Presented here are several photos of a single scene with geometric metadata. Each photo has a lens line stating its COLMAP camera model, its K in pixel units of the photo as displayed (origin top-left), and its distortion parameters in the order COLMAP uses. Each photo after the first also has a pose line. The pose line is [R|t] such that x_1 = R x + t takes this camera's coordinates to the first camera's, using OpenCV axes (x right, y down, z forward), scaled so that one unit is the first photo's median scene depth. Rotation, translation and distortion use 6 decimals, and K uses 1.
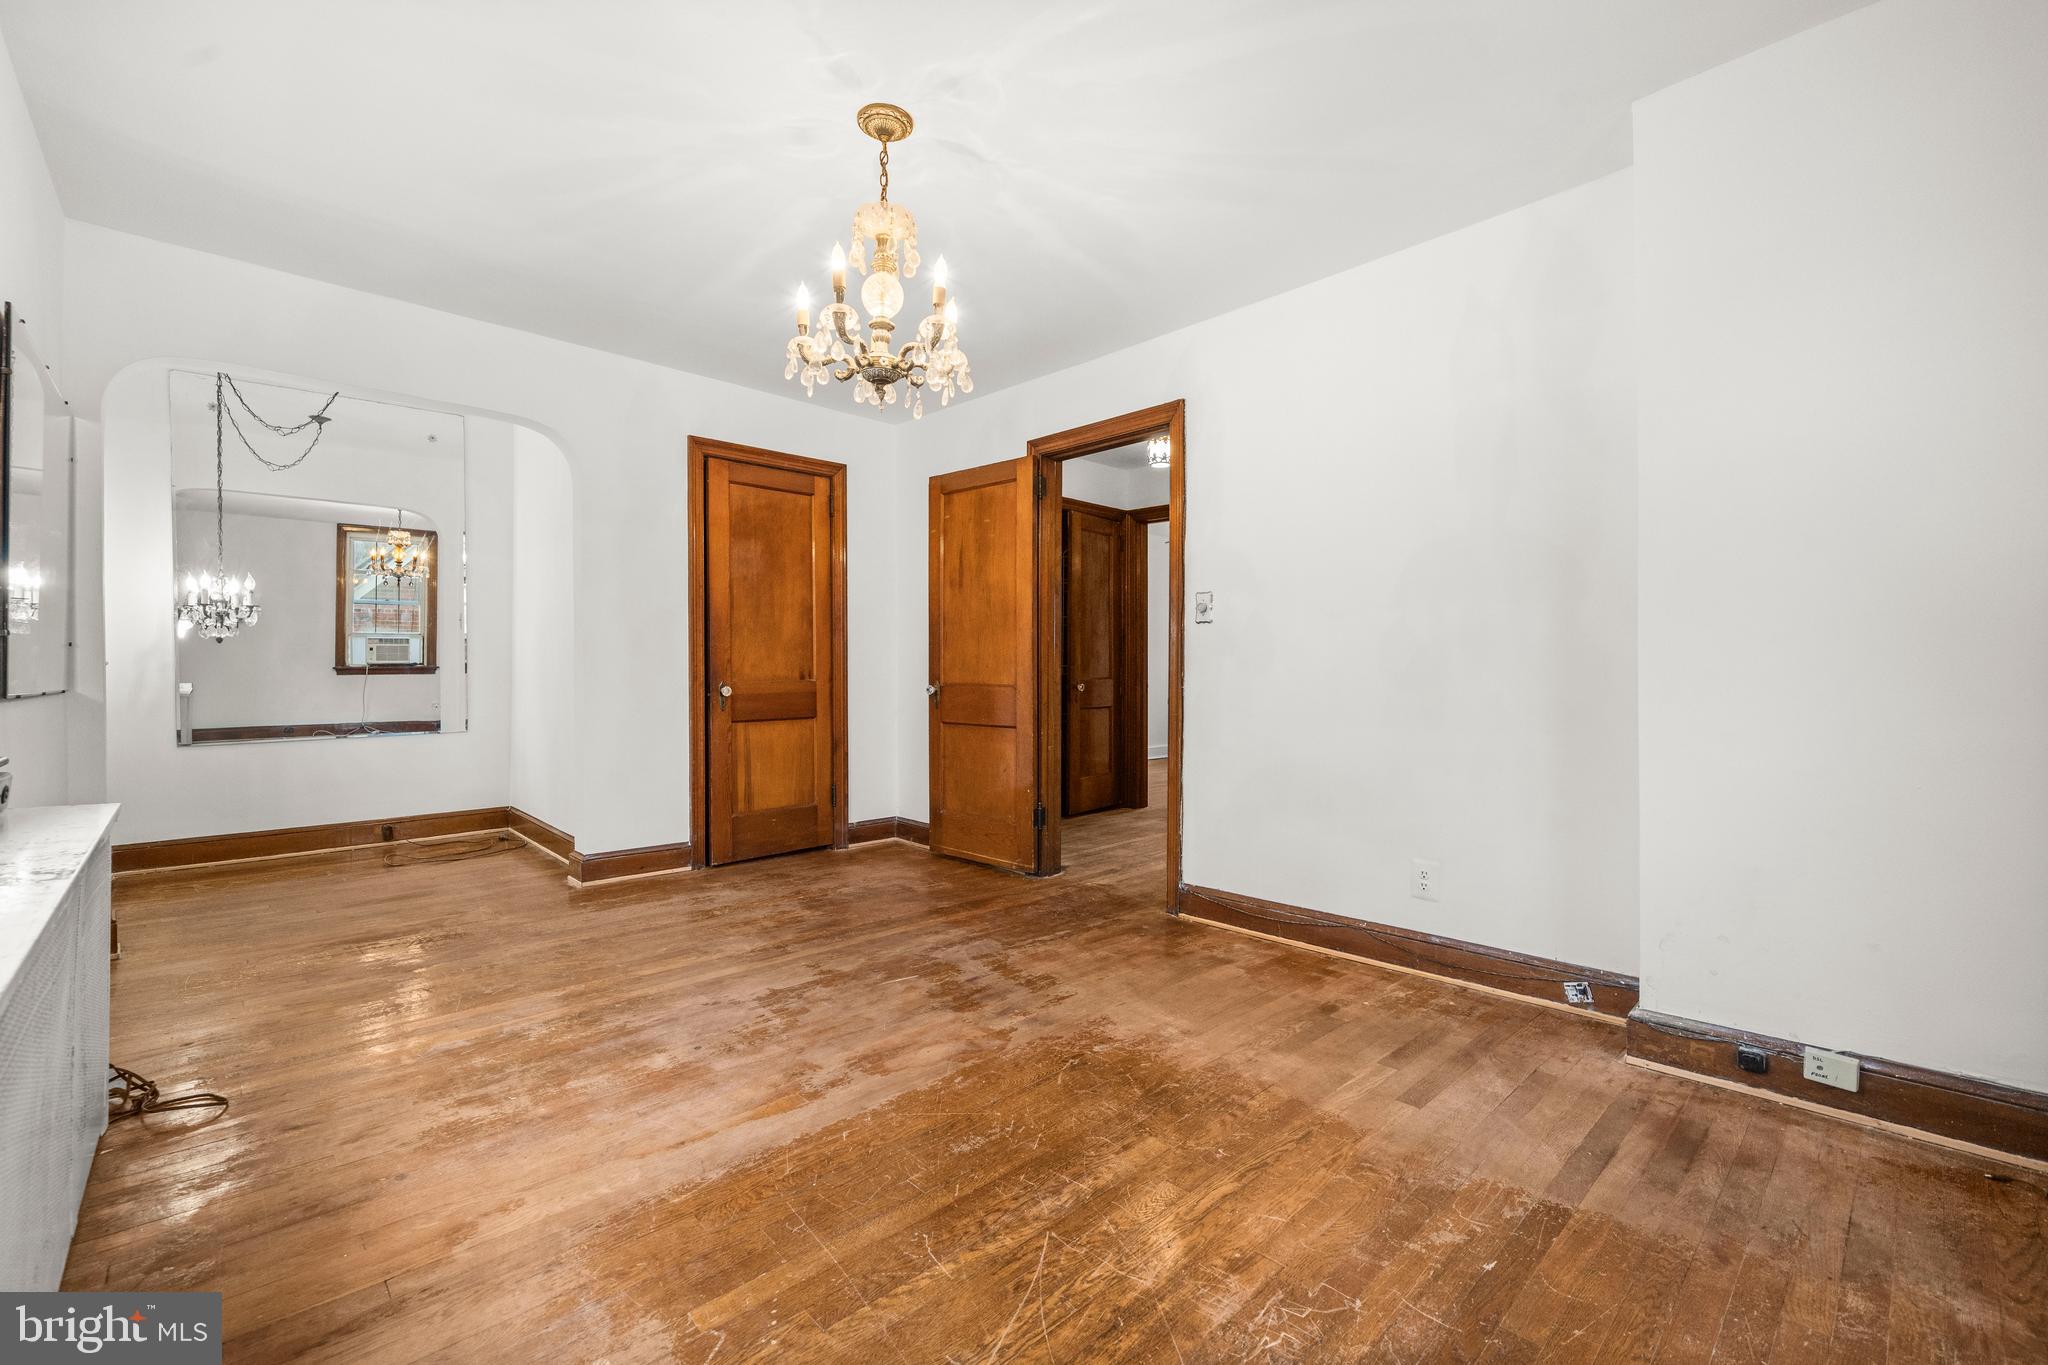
lens RADIAL K [[876.9, 0, 1024.0], [0, 876.9, 671.2], [0, 0, 1]] dist [-0.001062, -0.000680]
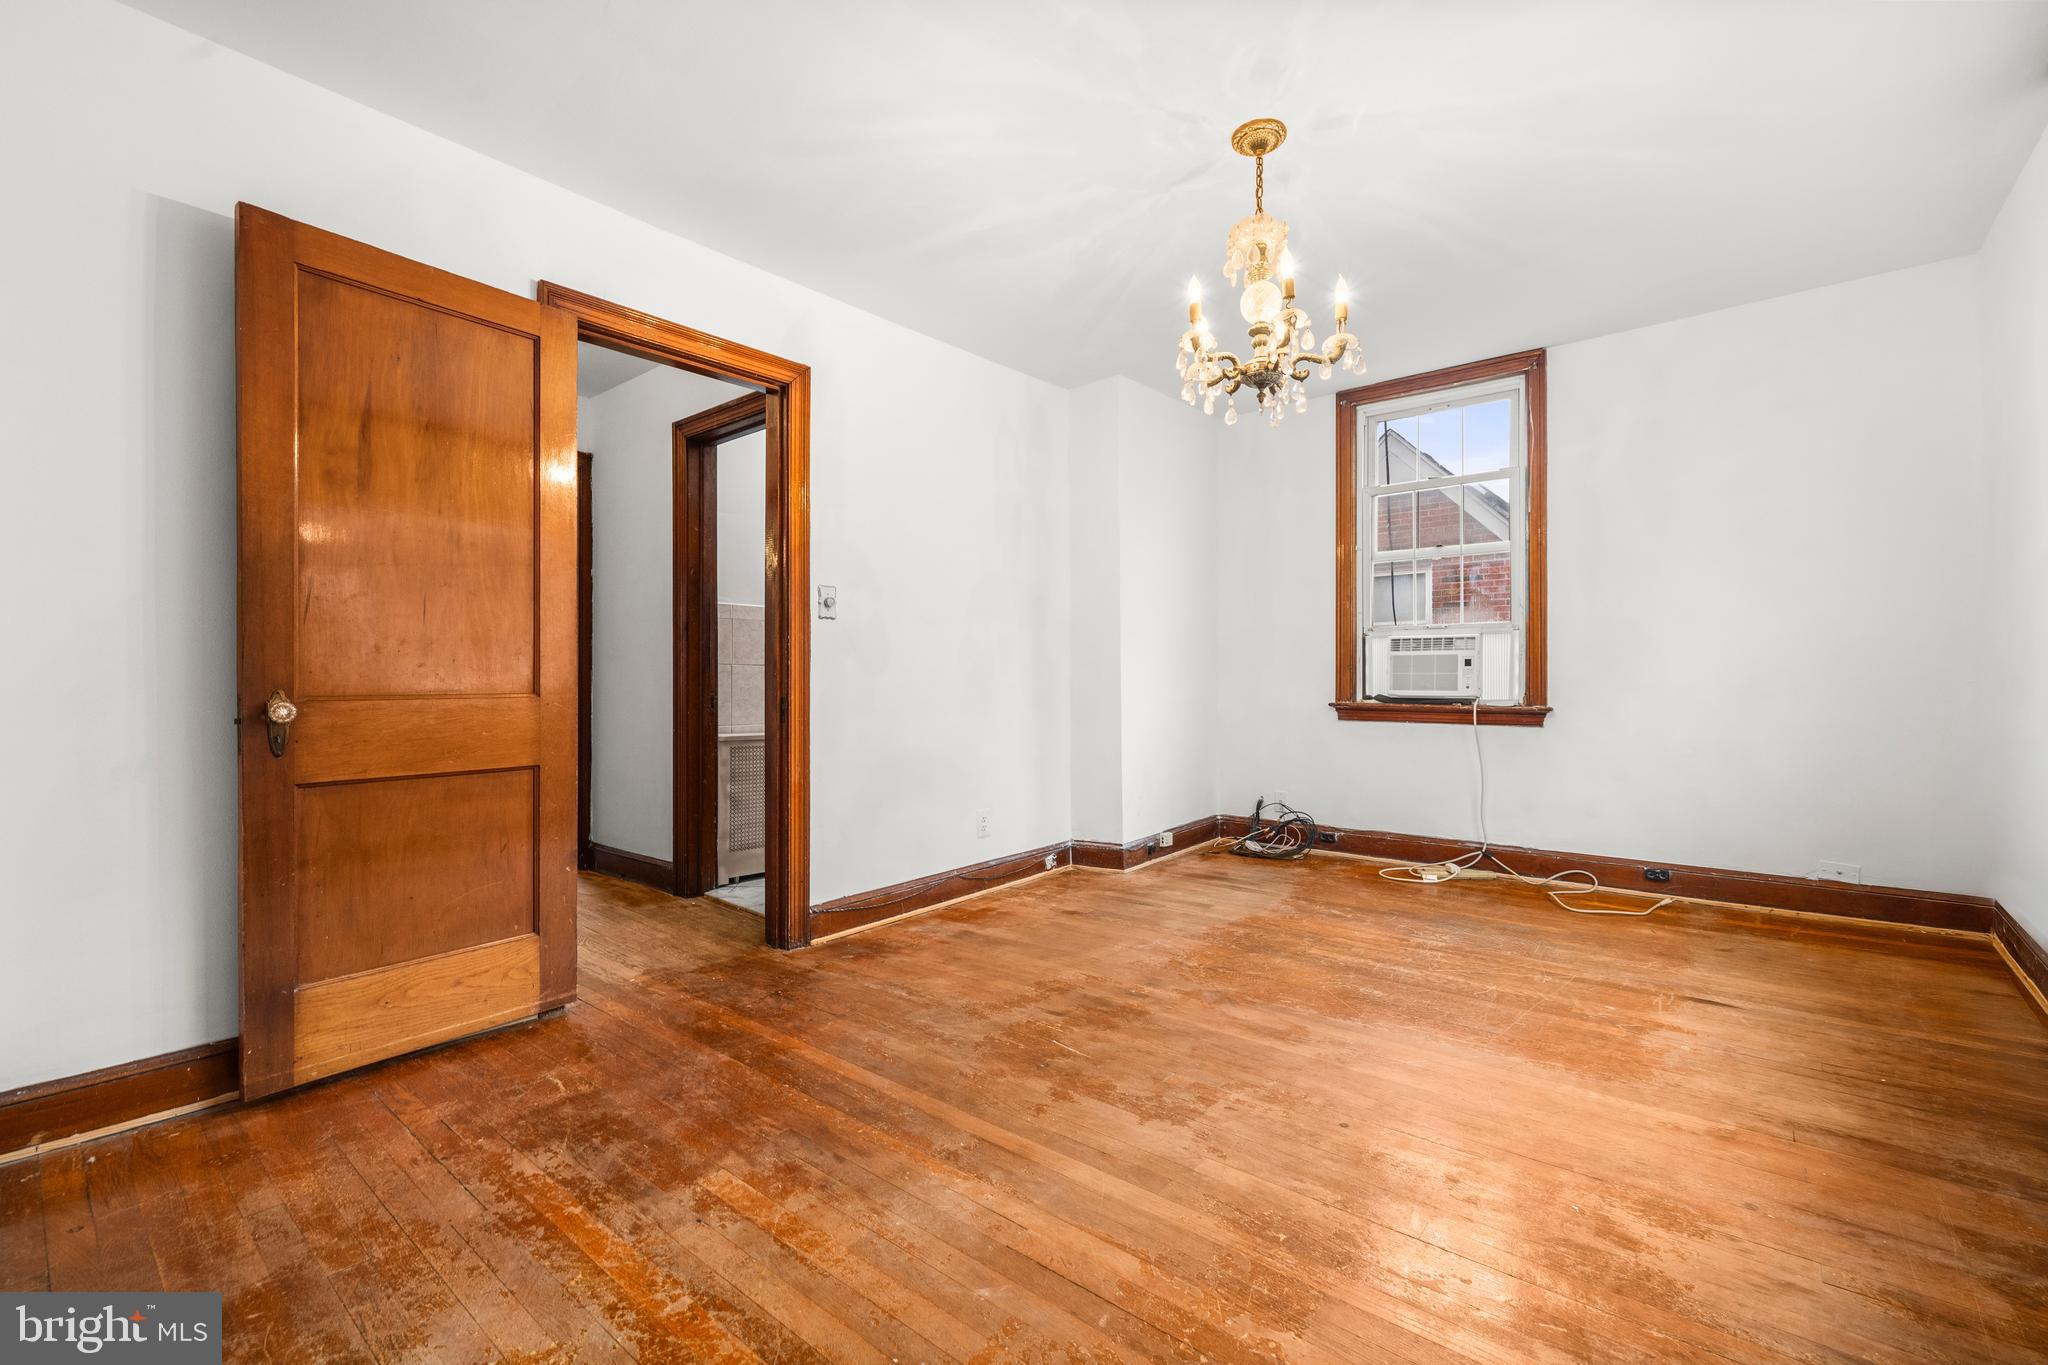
lens RADIAL K [[876.9, 0, 1017.6], [0, 876.9, 676.9], [0, 0, 1]] dist [-0.001062, -0.000680]
pose [[-0.114620, -0.001066, 0.993409, -1.026771], [0.006017, 0.999980, 0.001767, 0.009409], [-0.993391, 0.006180, -0.114611, 1.248017]]
